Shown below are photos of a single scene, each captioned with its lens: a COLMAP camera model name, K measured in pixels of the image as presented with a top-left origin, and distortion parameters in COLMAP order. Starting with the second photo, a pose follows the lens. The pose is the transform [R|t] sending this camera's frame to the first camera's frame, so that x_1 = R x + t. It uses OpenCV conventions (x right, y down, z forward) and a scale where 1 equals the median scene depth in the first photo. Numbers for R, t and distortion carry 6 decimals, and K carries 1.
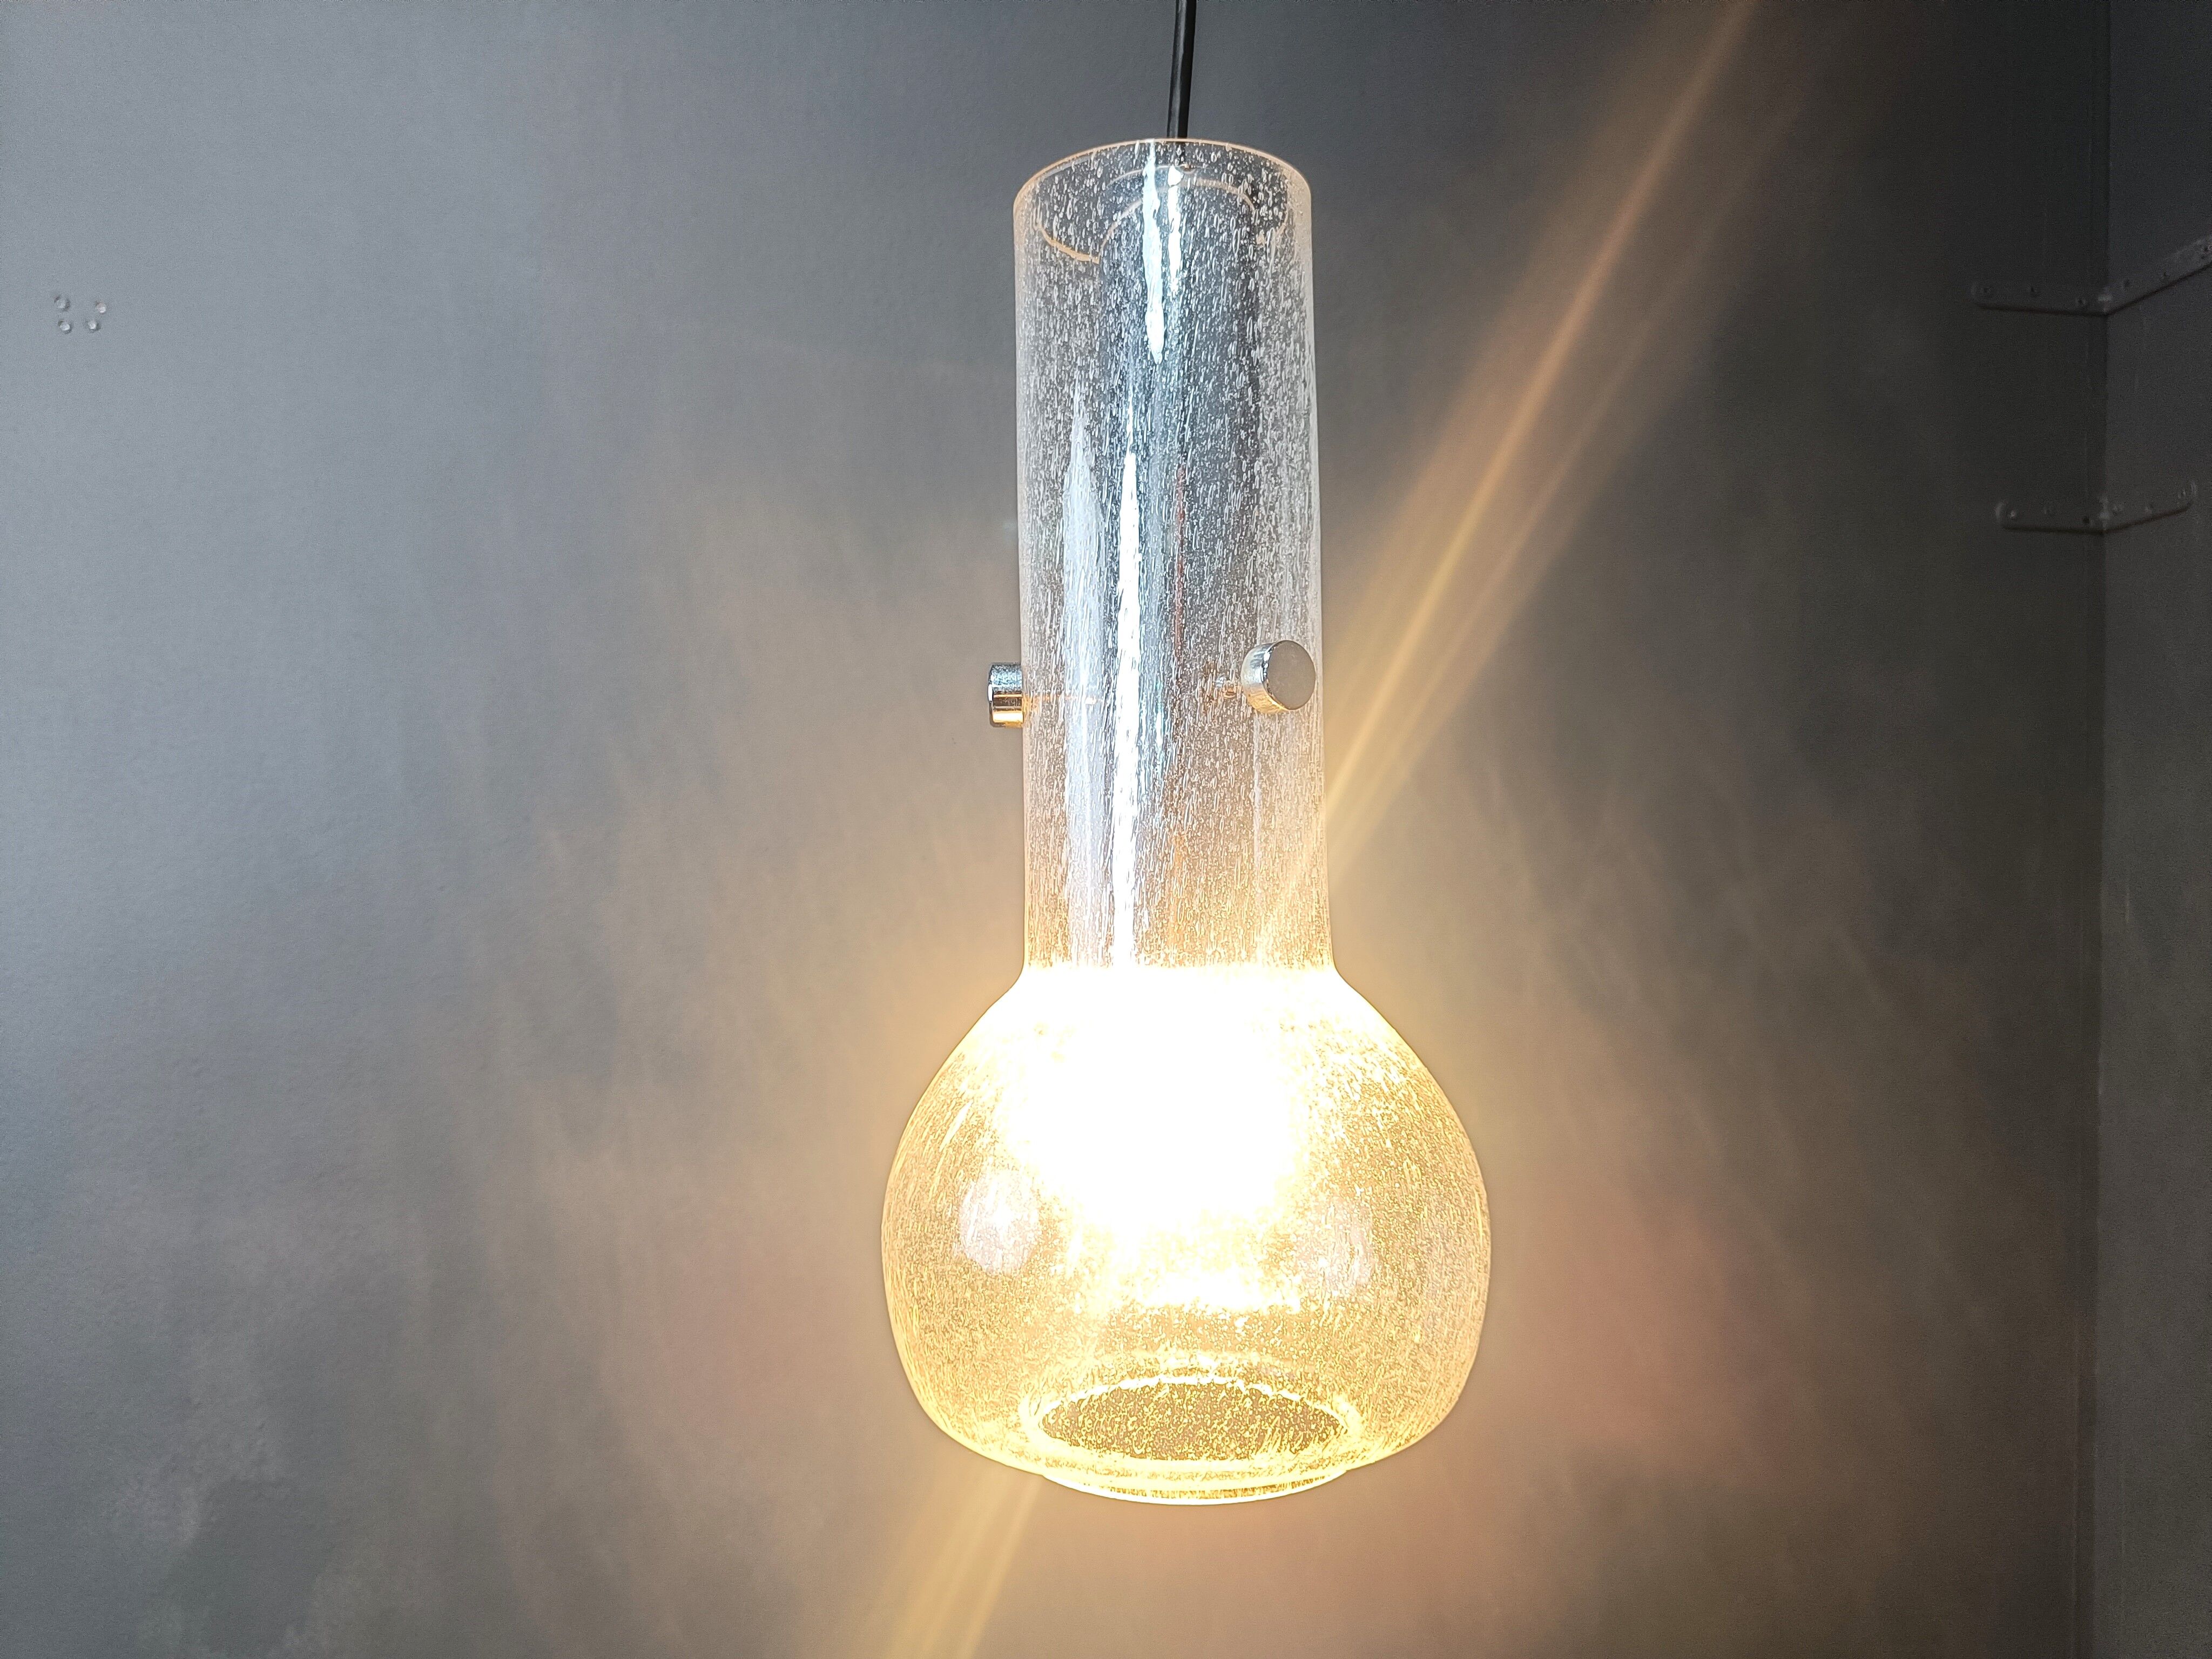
lens RADIAL K [[1580.4, 0, 1095.6], [0, 1580.4, 823.7], [0, 0, 1]] dist [-0.003448, -0.004570]
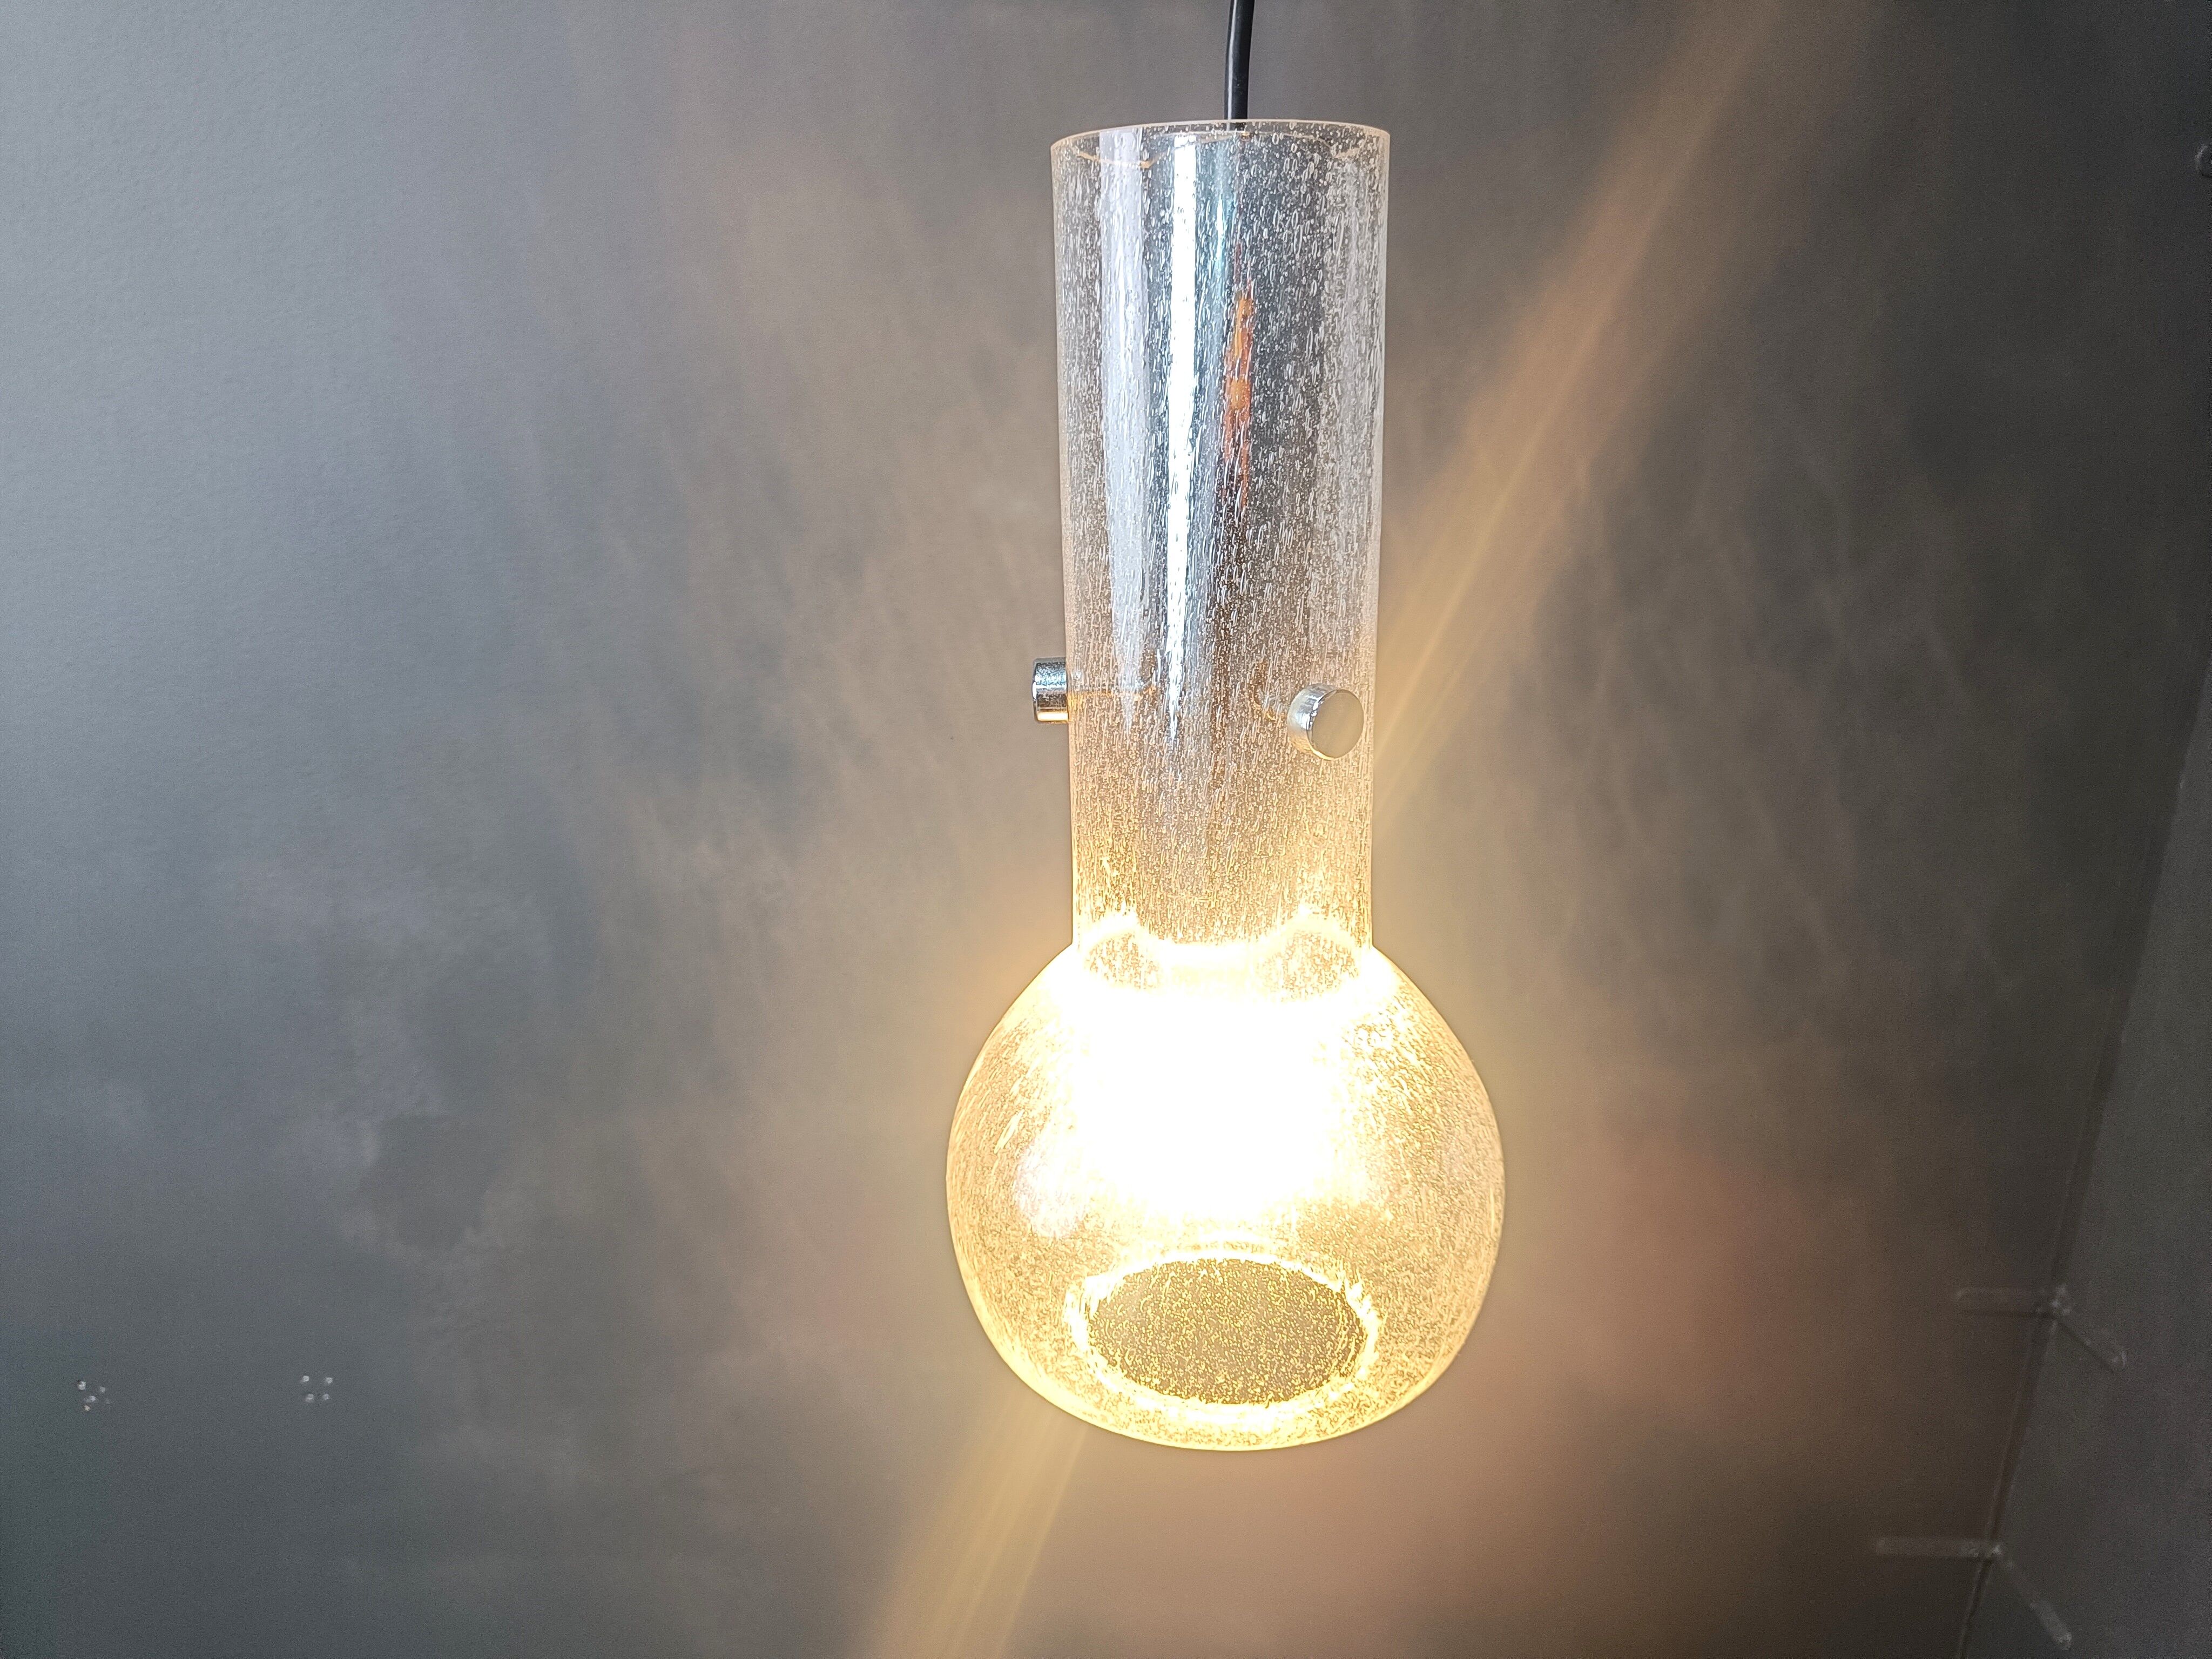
lens RADIAL K [[1580.4, 0, 1111.8], [0, 1580.4, 801.7], [0, 0, 1]] dist [-0.003448, -0.004570]
pose [[0.998919, 0.010447, -0.045304, 0.027276], [0.004800, 0.946048, 0.323991, -0.350629], [0.046245, -0.323858, 0.944975, 0.051395]]
